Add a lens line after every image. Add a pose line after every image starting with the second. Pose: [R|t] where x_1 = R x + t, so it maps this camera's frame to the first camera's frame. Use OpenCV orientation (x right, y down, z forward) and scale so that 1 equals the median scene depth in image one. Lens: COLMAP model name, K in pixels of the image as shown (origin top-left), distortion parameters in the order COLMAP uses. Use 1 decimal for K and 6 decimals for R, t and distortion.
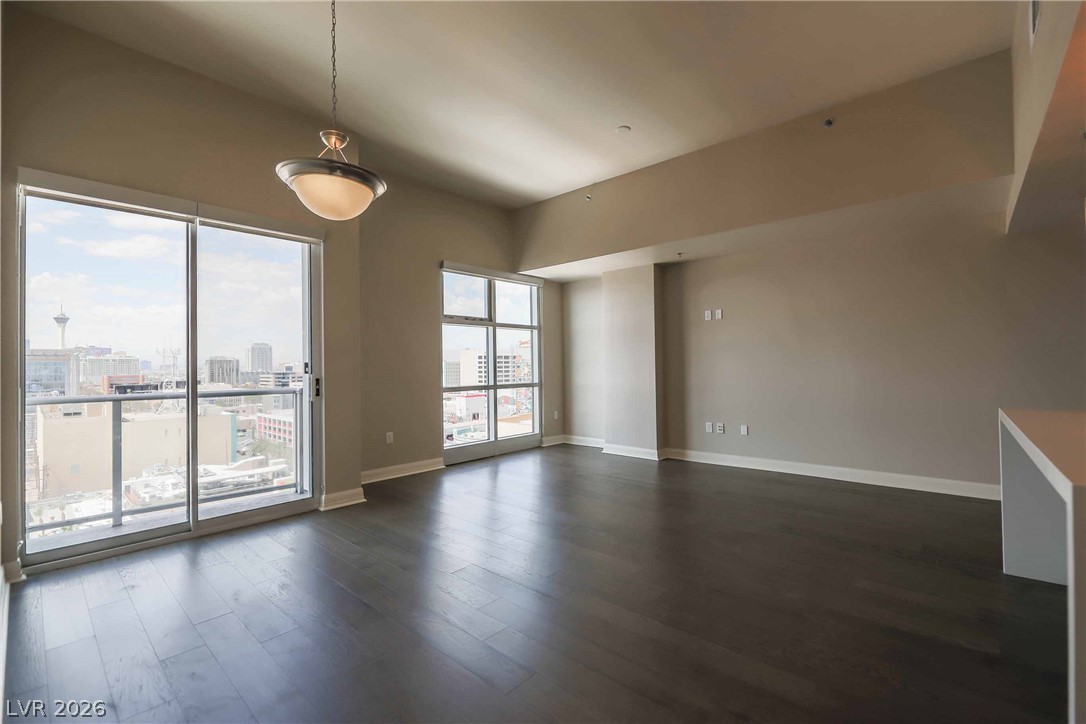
lens RADIAL K [[476.3, 0, 548.8], [0, 476.3, 360.0], [0, 0, 1]] dist [0.004341, -0.000763]
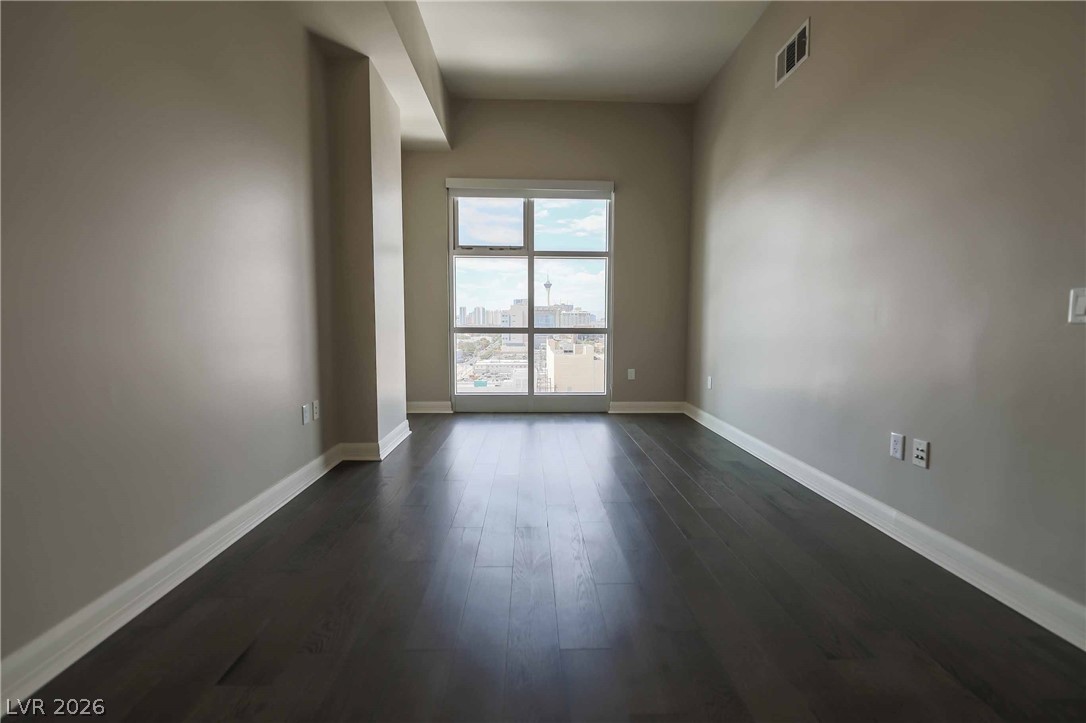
lens RADIAL K [[465.1, 0, 563.2], [0, 465.1, 357.1], [0, 0, 1]] dist [-0.000001, 0.000016]
pose [[0.701160, 0.071887, -0.709371, 0.093514], [-0.009341, 0.995745, 0.091675, 0.005314], [0.712943, -0.057653, 0.698848, 0.087867]]
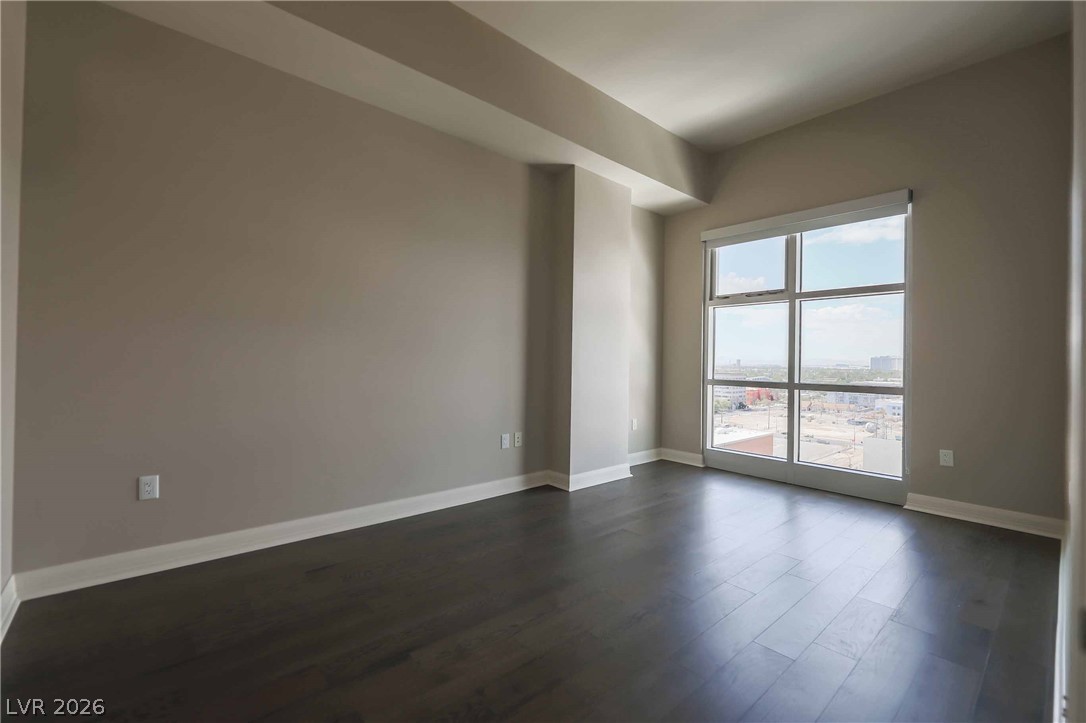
lens RADIAL K [[476.3, 0, 548.8], [0, 476.3, 359.5], [0, 0, 1]] dist [0.004341, -0.000763]
pose [[-0.117839, 0.011699, -0.992964, 0.116472], [-0.005877, 0.999905, 0.012478, 0.002132], [0.993015, 0.007306, -0.117759, 0.135481]]
